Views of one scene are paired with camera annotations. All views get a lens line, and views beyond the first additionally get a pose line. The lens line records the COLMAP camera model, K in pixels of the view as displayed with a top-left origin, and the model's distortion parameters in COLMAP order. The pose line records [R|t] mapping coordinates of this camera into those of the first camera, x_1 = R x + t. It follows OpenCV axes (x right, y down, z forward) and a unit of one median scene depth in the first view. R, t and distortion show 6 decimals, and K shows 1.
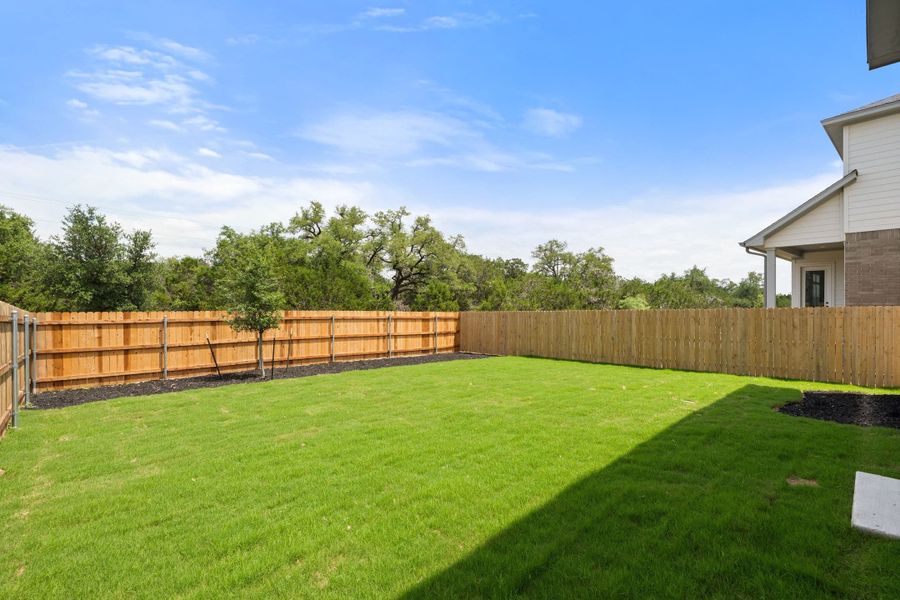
lens RADIAL K [[403.1, 0, 449.5], [0, 403.1, 303.6], [0, 0, 1]] dist [-0.002005, 0.000294]
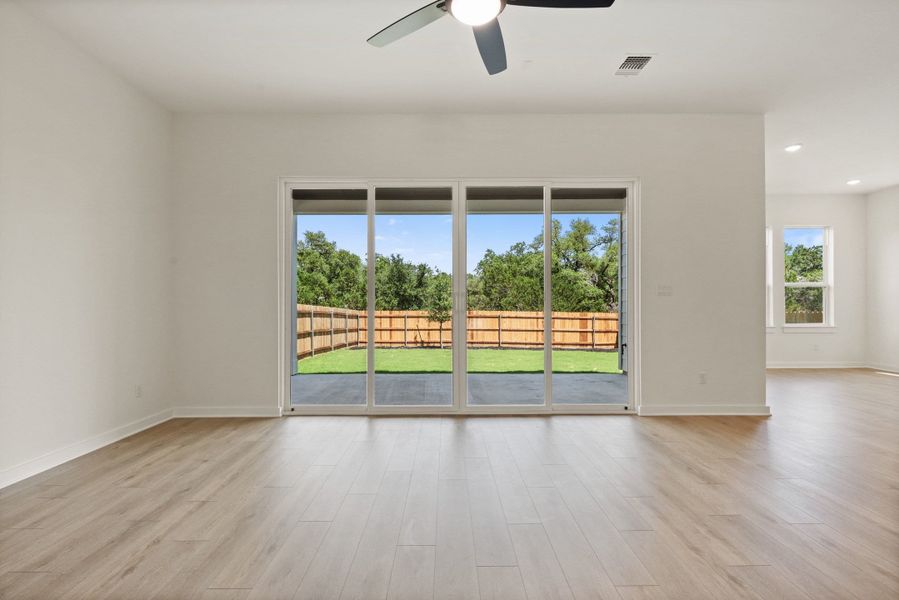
lens RADIAL K [[402.7, 0, 449.0], [0, 402.7, 303.6], [0, 0, 1]] dist [-0.002005, 0.000294]
pose [[0.726572, -0.003475, -0.687081, 0.531815], [0.003383, 0.999993, -0.001480, -0.007068], [0.687082, -0.001249, 0.726579, -0.177007]]
